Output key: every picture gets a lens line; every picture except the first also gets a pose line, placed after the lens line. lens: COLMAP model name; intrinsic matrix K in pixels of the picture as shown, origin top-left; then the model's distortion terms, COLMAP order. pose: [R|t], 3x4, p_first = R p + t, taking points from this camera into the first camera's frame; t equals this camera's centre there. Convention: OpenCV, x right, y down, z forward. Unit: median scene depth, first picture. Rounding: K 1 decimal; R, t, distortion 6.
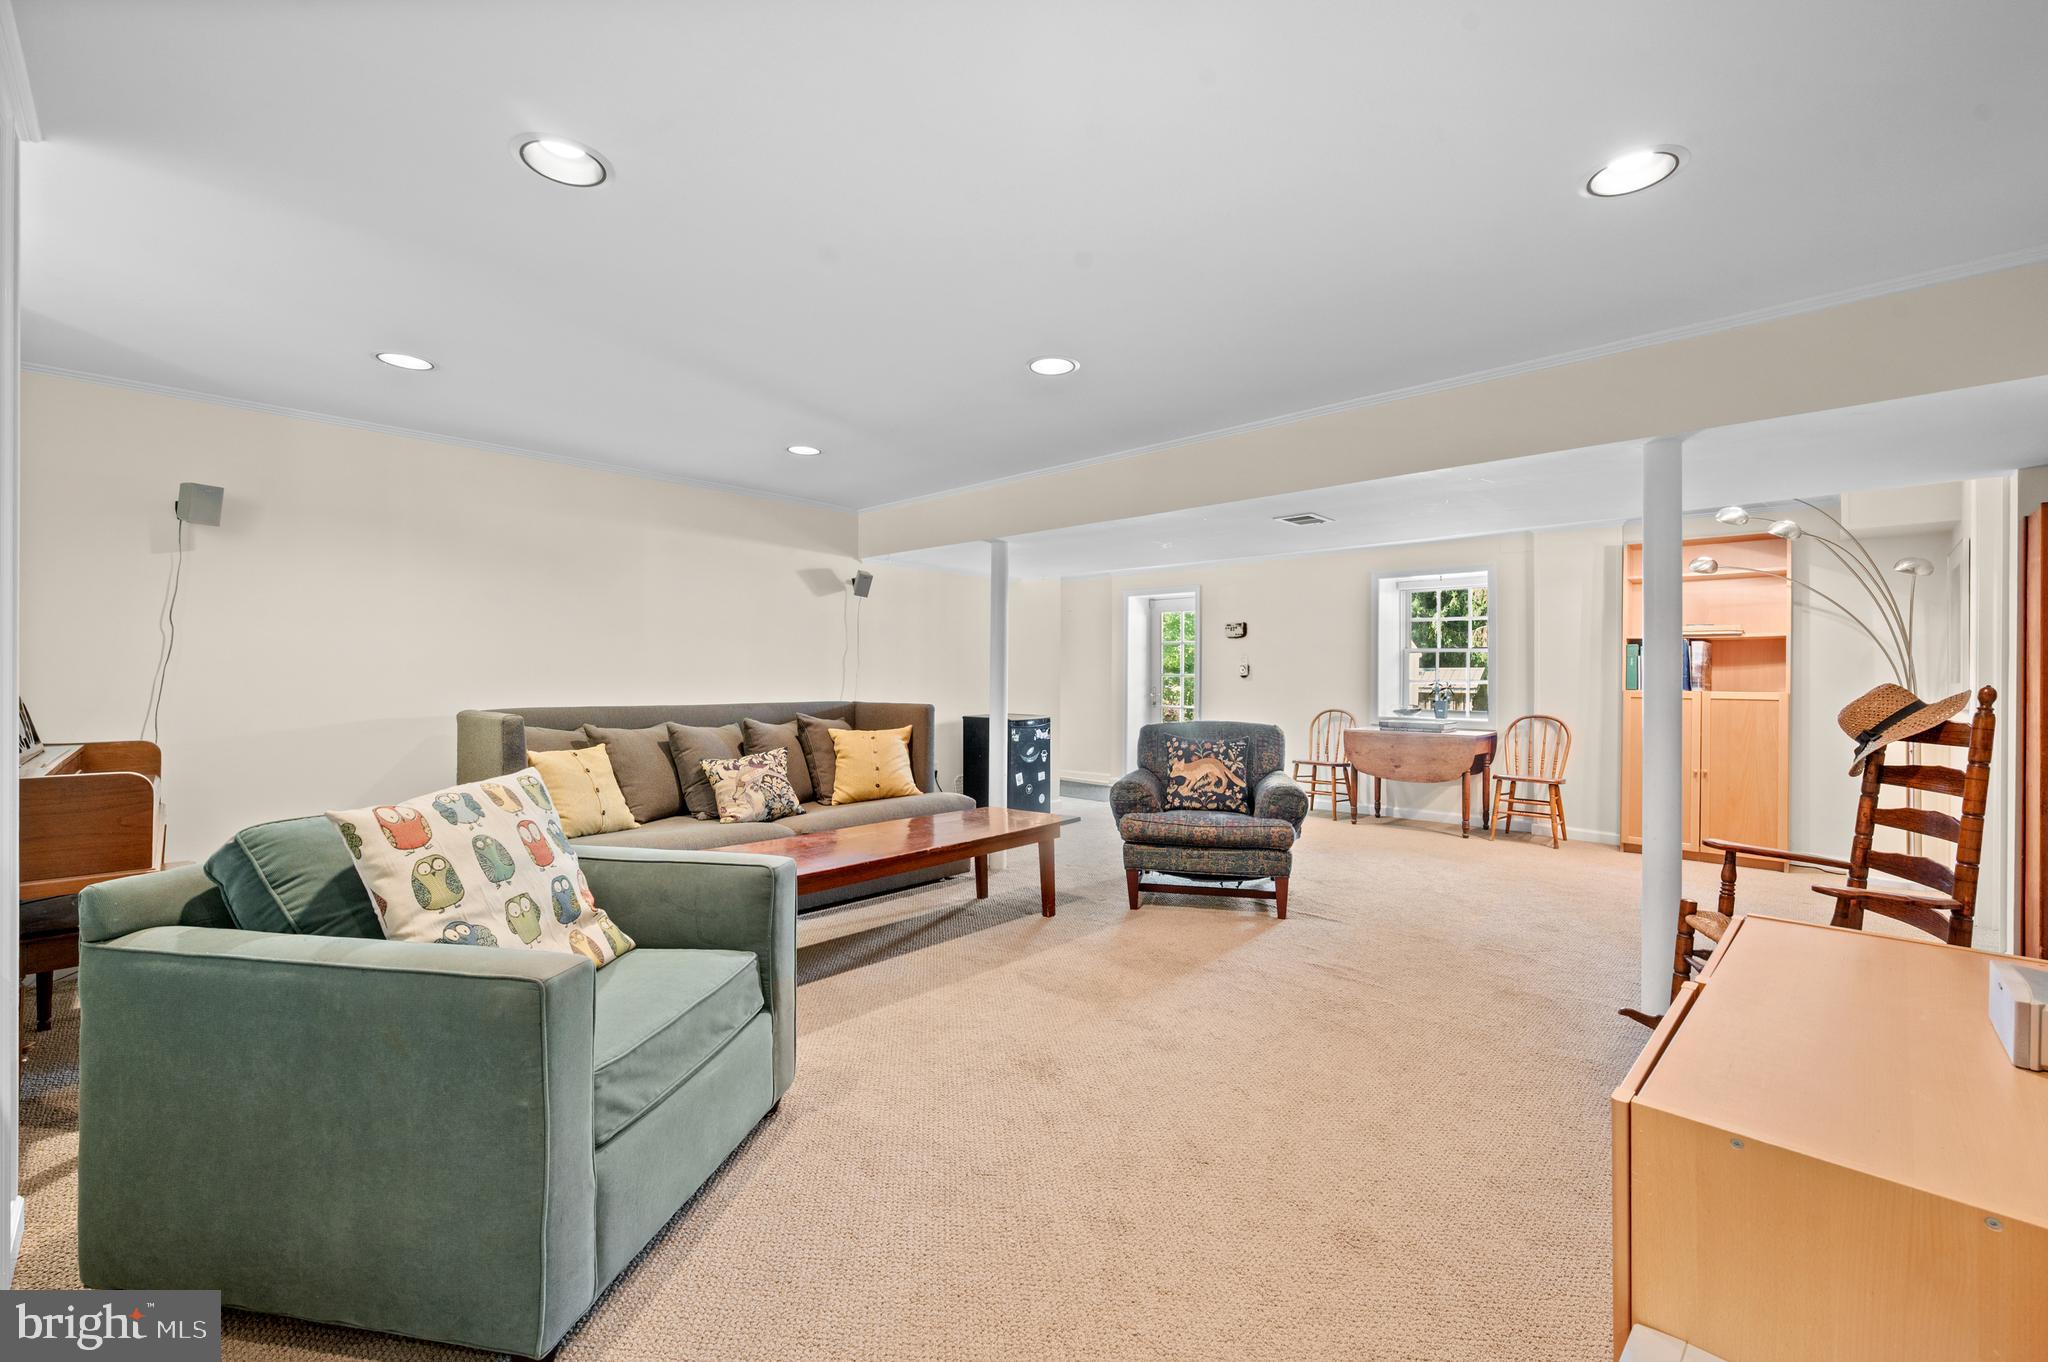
lens RADIAL K [[842.1, 0, 1030.3], [0, 842.1, 677.8], [0, 0, 1]] dist [-0.006783, 0.000261]
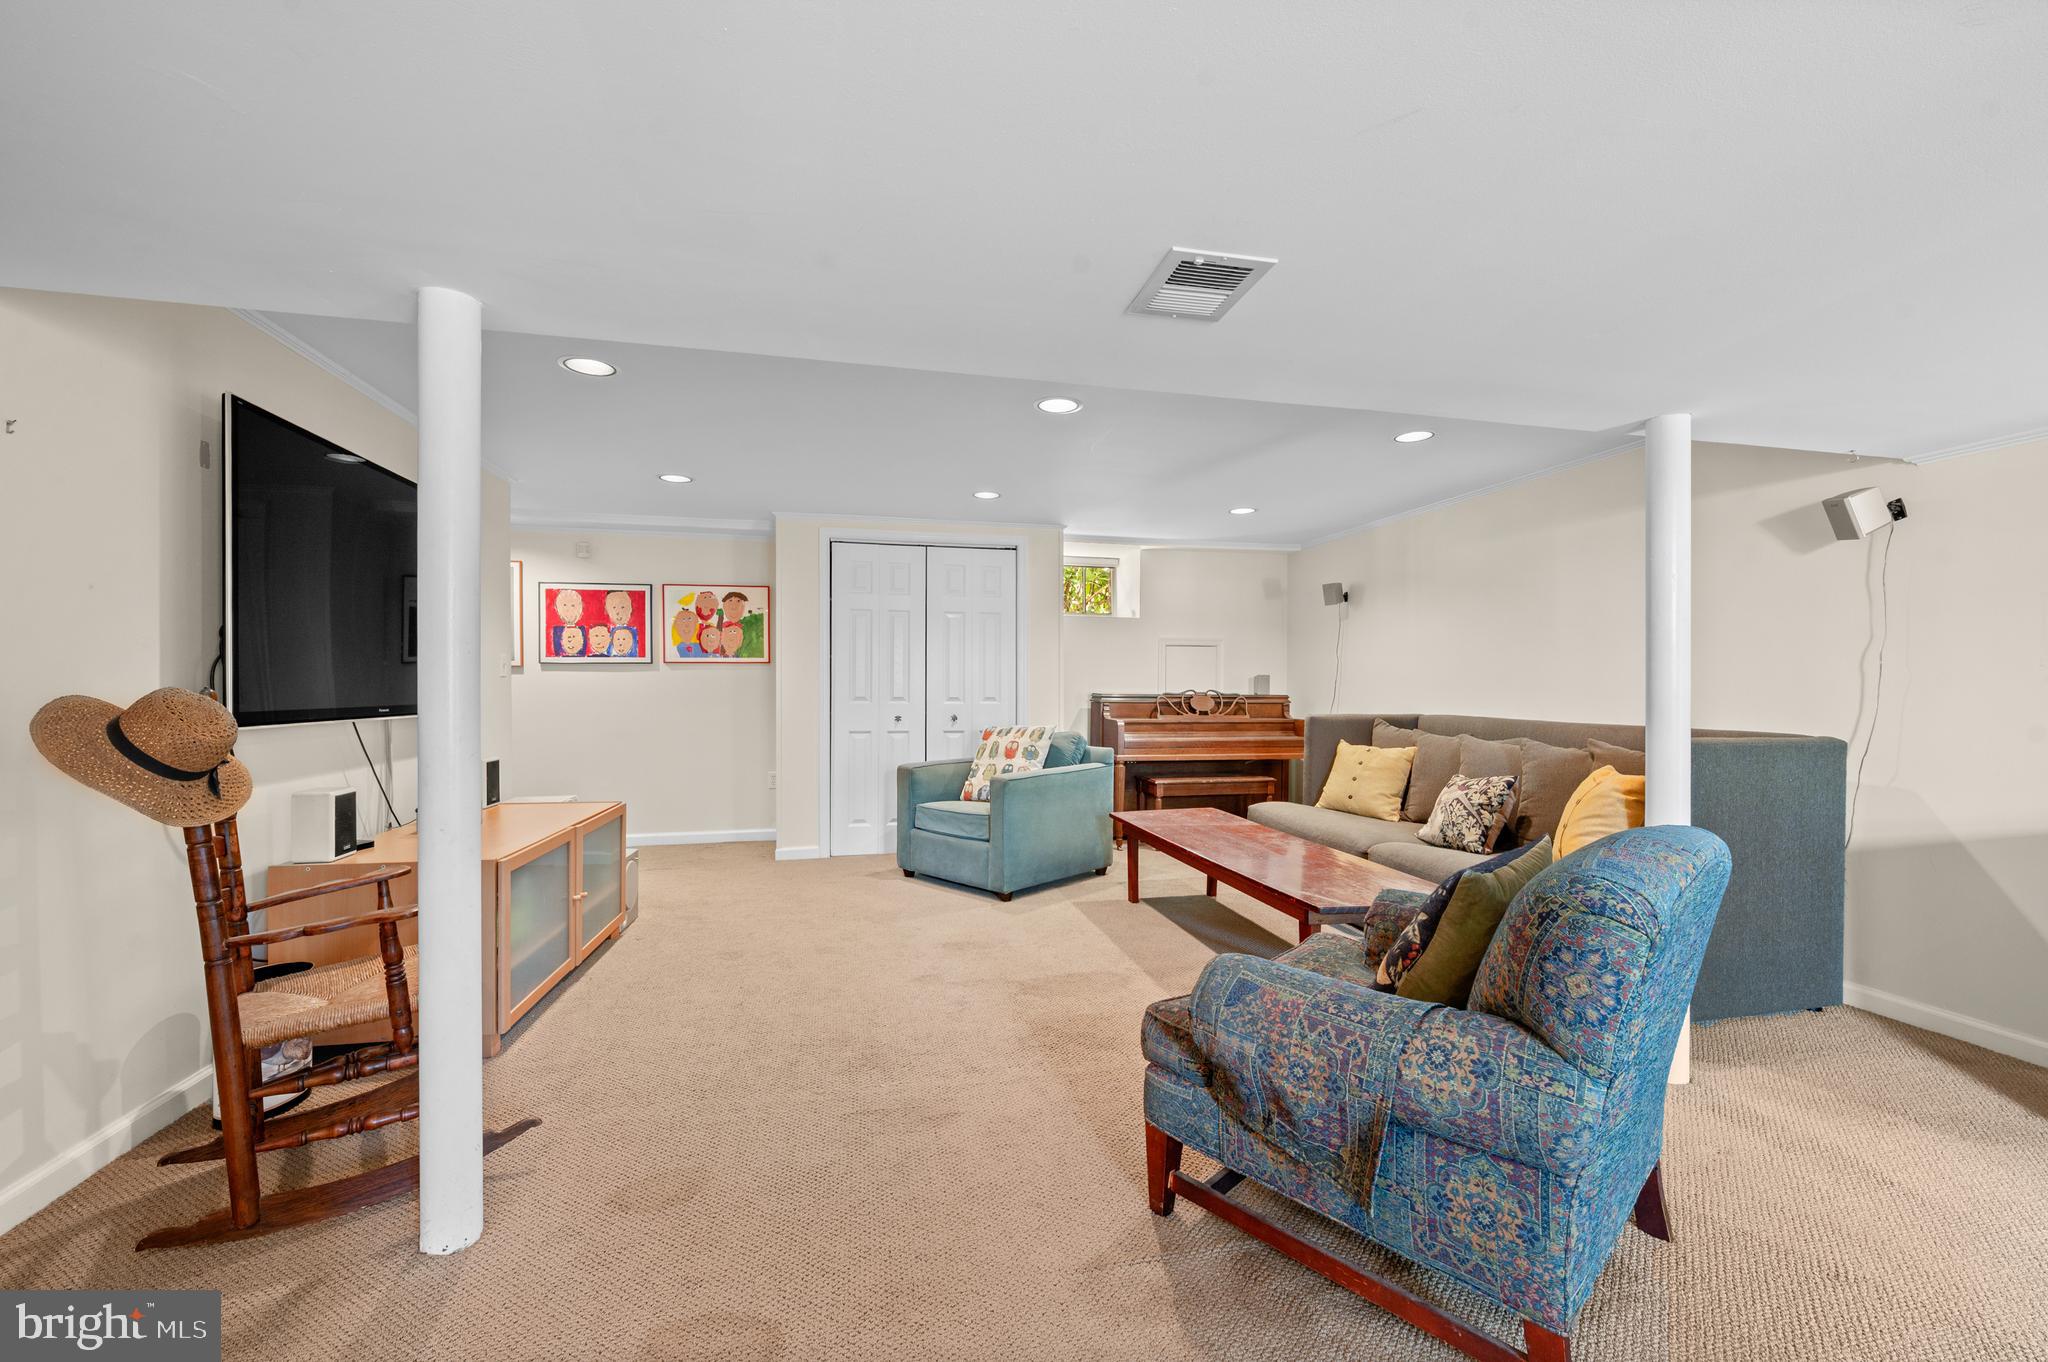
lens RADIAL K [[842.1, 0, 1030.6], [0, 842.1, 687.2], [0, 0, 1]] dist [-0.006783, 0.000261]
pose [[-0.561668, -0.002139, -0.827360, 0.915362], [-0.003448, 0.999994, -0.000245, -0.002769], [0.827356, 0.002715, -0.561672, 1.501973]]
